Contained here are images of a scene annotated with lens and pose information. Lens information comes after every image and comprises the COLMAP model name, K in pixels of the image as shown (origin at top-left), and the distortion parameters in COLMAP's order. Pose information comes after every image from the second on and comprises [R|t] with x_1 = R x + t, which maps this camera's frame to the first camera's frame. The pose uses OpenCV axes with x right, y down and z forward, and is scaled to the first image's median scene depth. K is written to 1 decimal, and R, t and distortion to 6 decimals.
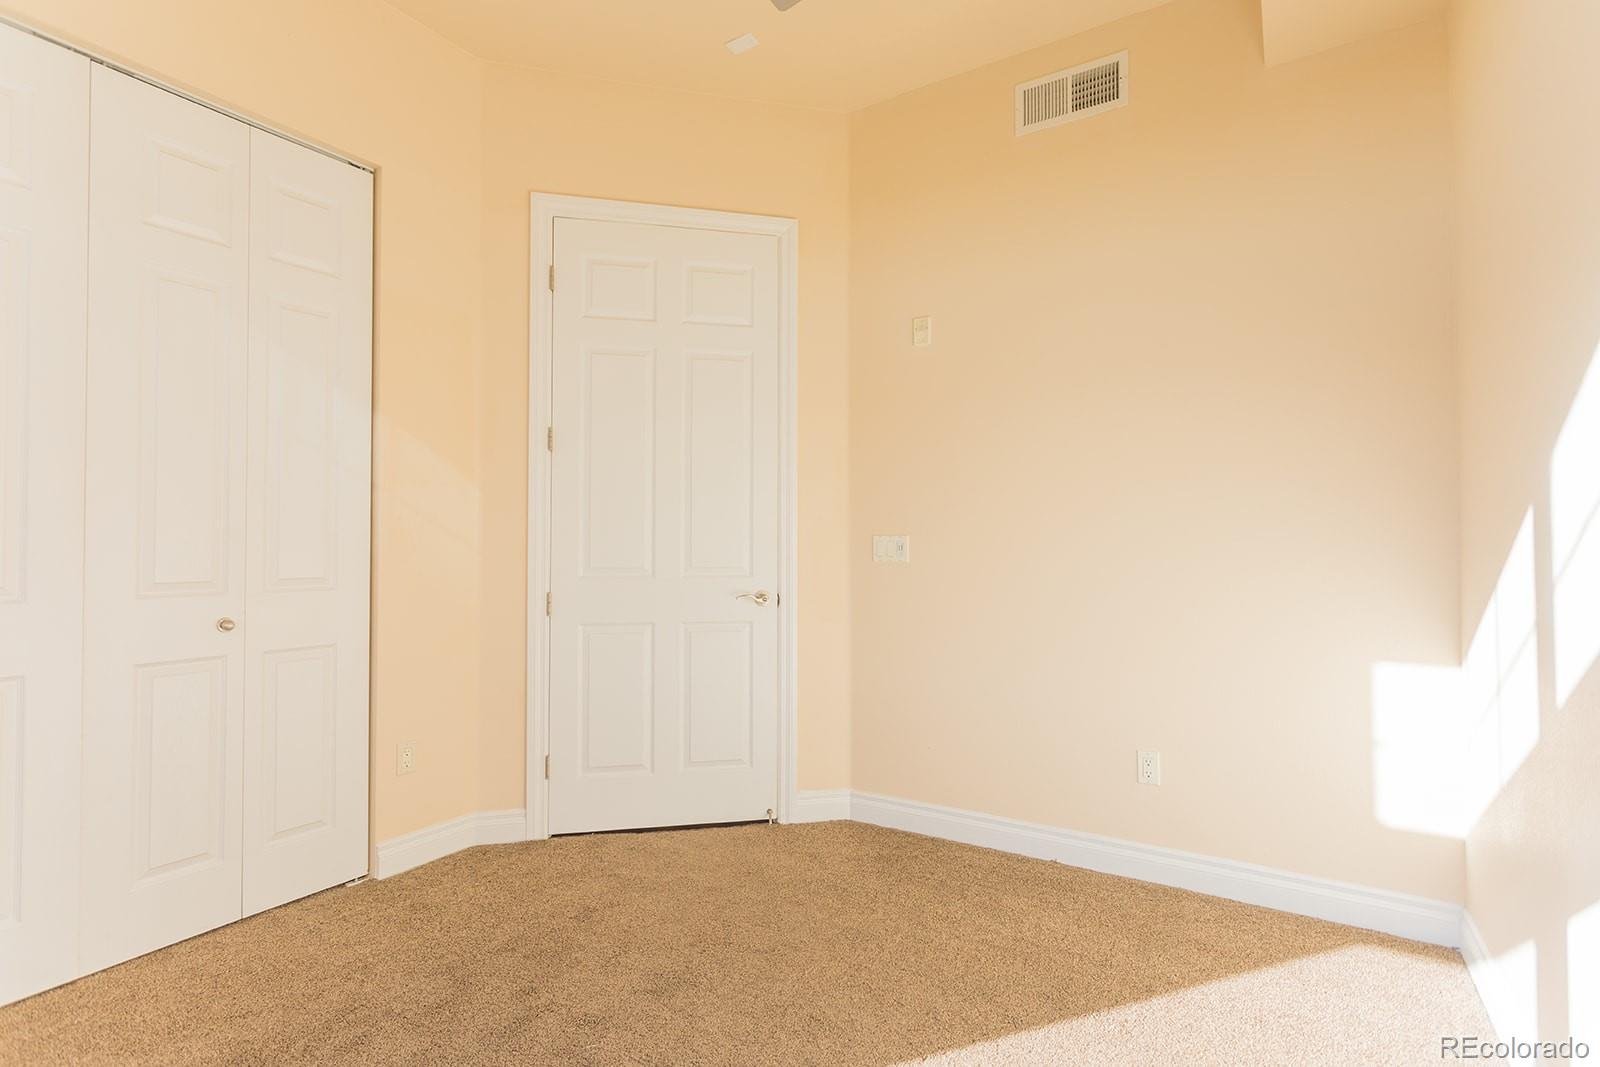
lens RADIAL K [[771.6, 0, 800.0], [0, 771.6, 533.5], [0, 0, 1]] dist [0.000375, 0.000199]
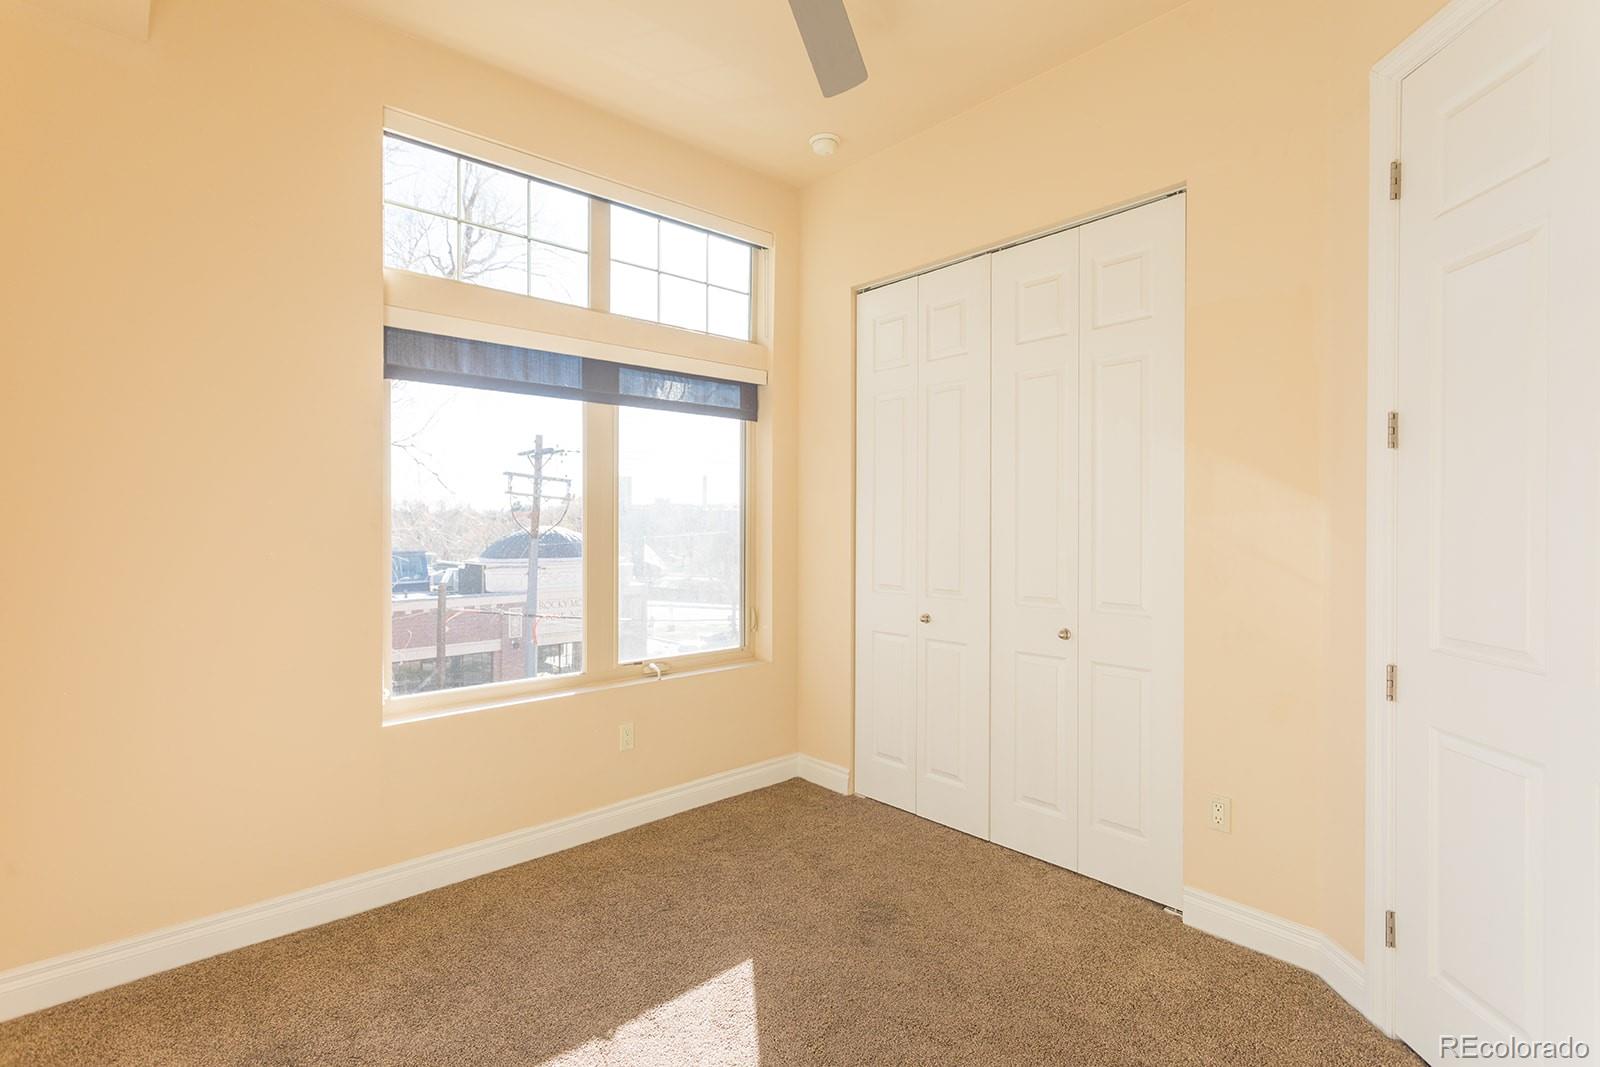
lens RADIAL K [[771.6, 0, 800.0], [0, 771.6, 533.5], [0, 0, 1]] dist [0.000375, 0.000199]
pose [[-0.285000, 0.011637, -0.958457, 0.511450], [0.014494, 0.999864, 0.007829, -0.054917], [0.958418, -0.011660, -0.285130, 0.810266]]
